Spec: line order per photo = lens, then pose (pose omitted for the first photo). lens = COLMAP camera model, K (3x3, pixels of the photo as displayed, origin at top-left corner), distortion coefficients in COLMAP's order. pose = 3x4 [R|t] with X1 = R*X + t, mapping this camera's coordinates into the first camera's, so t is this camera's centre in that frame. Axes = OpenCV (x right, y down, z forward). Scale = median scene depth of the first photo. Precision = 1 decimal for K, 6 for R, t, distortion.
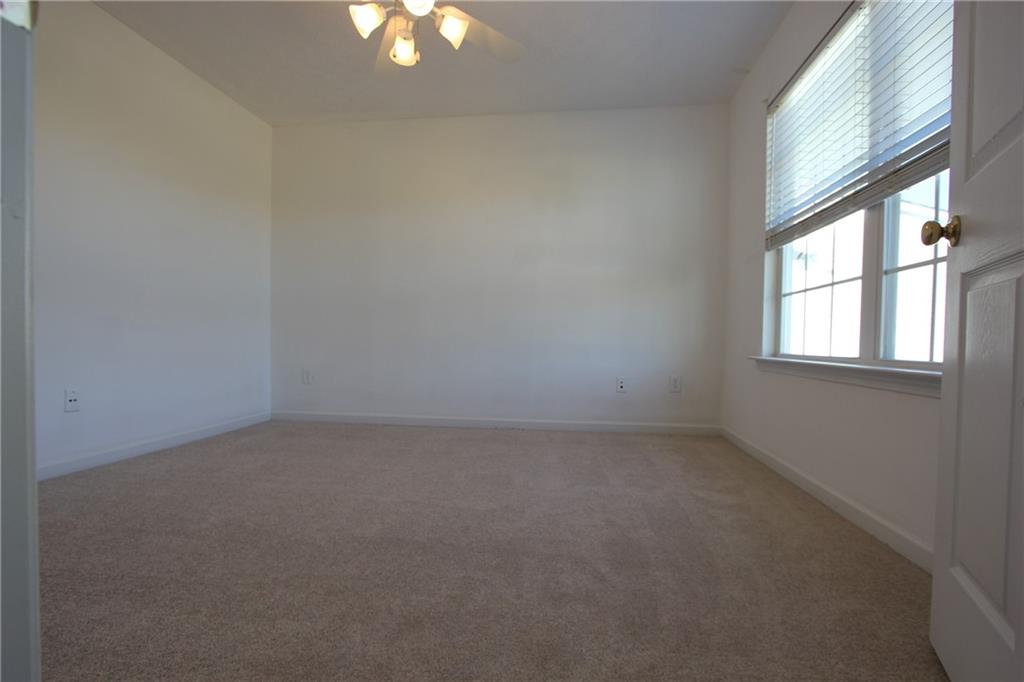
lens RADIAL K [[473.9, 0, 516.0], [0, 473.9, 350.8], [0, 0, 1]] dist [-0.011671, 0.000917]
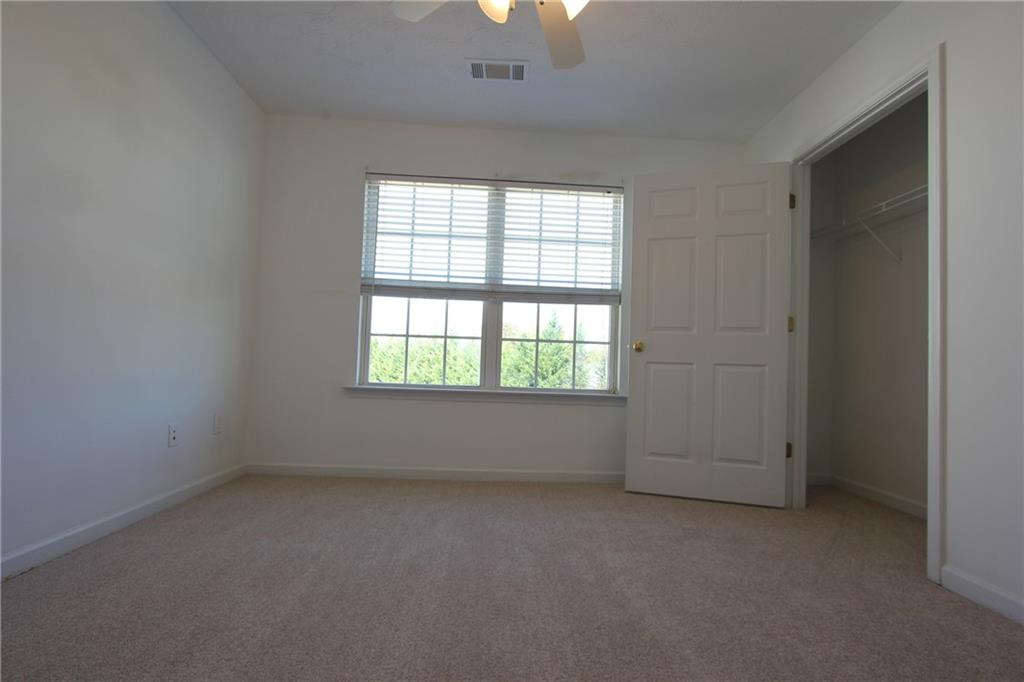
lens RADIAL K [[473.9, 0, 516.0], [0, 473.9, 350.8], [0, 0, 1]] dist [-0.011671, 0.000917]
pose [[-0.193585, 0.026158, 0.980735, -0.693165], [-0.014002, 0.999469, -0.029422, -0.044663], [-0.980984, -0.019427, -0.193116, 0.859656]]
